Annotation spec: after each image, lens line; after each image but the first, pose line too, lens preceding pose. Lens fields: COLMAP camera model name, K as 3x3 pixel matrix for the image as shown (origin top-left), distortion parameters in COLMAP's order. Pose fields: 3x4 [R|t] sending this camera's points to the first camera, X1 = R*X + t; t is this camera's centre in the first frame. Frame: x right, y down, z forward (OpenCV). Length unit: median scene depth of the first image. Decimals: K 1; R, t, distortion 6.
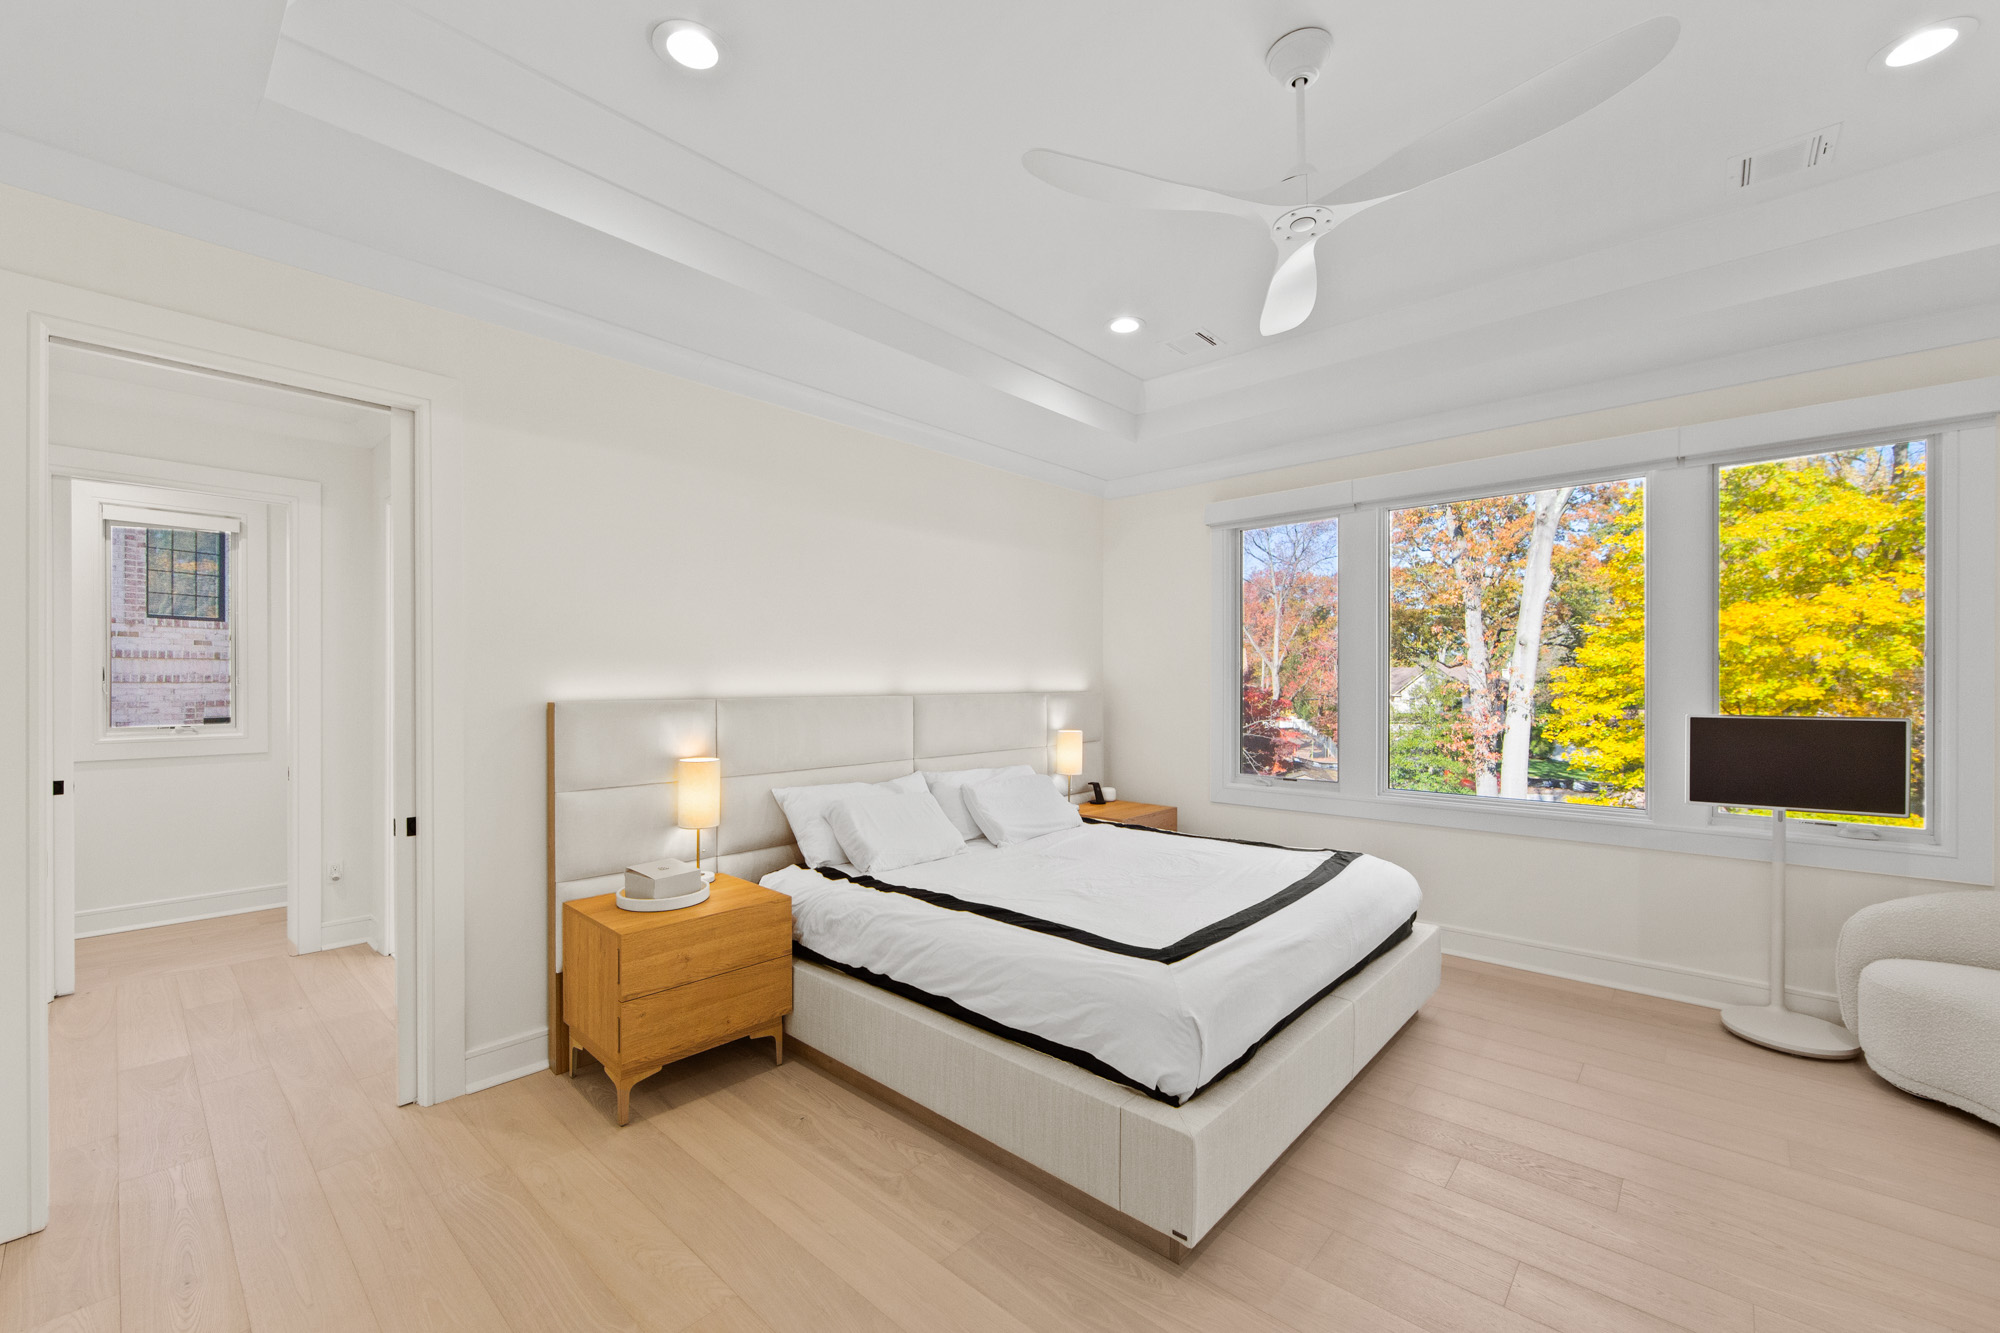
lens RADIAL K [[795.2, 0, 996.8], [0, 795.2, 671.7], [0, 0, 1]] dist [0.002821, 0.000167]
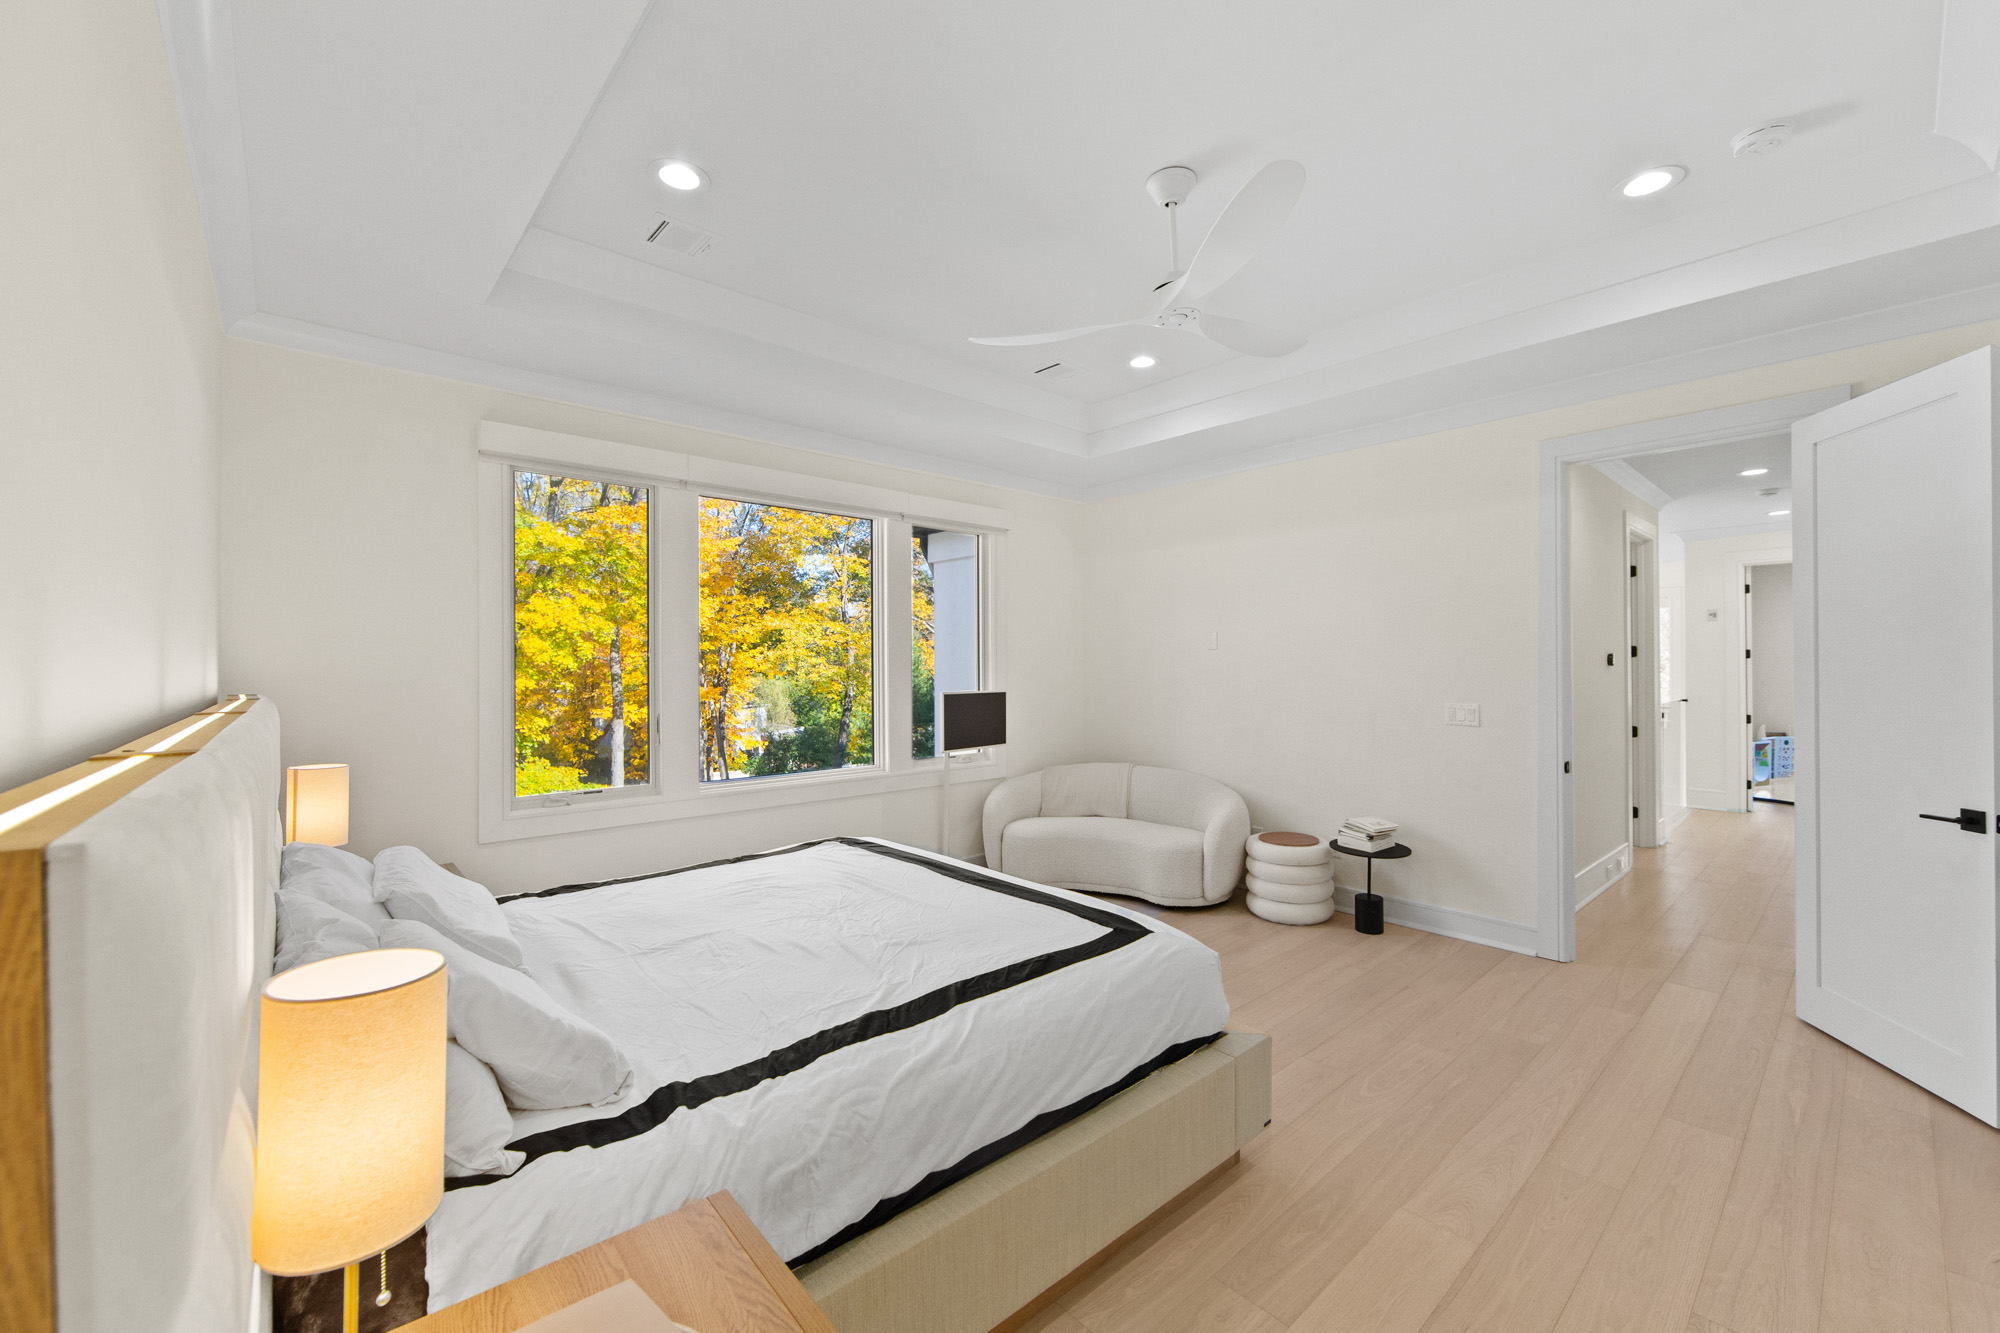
lens RADIAL K [[795.2, 0, 997.0], [0, 795.2, 669.5], [0, 0, 1]] dist [0.002821, 0.000167]
pose [[0.111334, 0.002014, 0.993781, -0.665763], [-0.006189, 0.999980, -0.001333, 0.011522], [-0.993764, -0.006003, 0.111345, 0.828658]]
